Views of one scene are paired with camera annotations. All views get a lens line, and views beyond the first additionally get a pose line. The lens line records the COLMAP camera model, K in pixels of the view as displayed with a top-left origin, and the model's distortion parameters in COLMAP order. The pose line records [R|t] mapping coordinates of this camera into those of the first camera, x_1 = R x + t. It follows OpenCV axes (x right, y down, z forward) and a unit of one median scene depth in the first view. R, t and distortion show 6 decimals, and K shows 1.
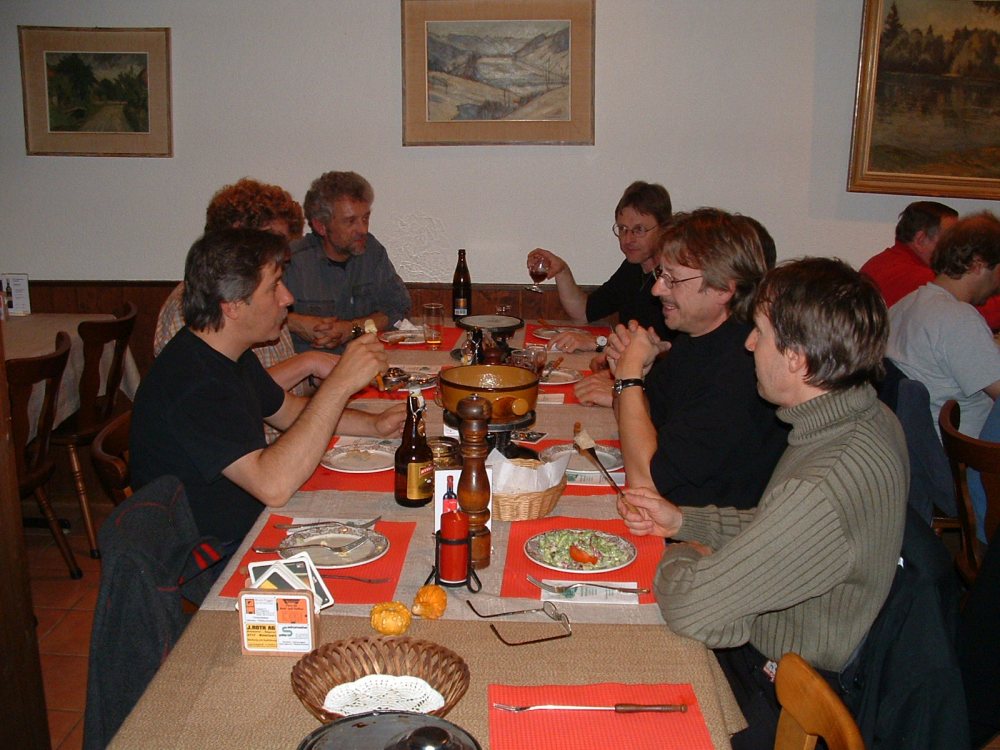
lens RADIAL K [[1251.5, 0, 498.4], [0, 1251.5, 376.7], [0, 0, 1]] dist [-0.277457, 0.456323]
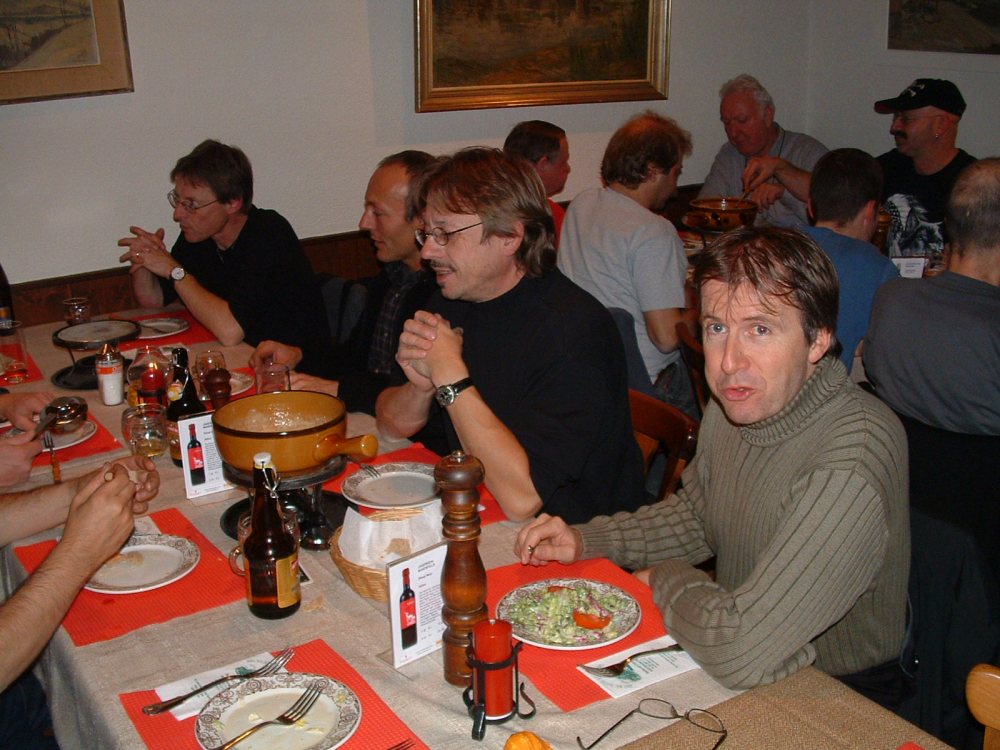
lens RADIAL K [[1220.3, 0, 499.3], [0, 1220.3, 417.4], [0, 0, 1]] dist [-0.254299, 0.397656]
pose [[0.838514, -0.214648, 0.500819, -0.157500], [0.170460, 0.976340, 0.133055, -0.039733], [-0.517530, -0.026199, 0.855264, 0.205798]]
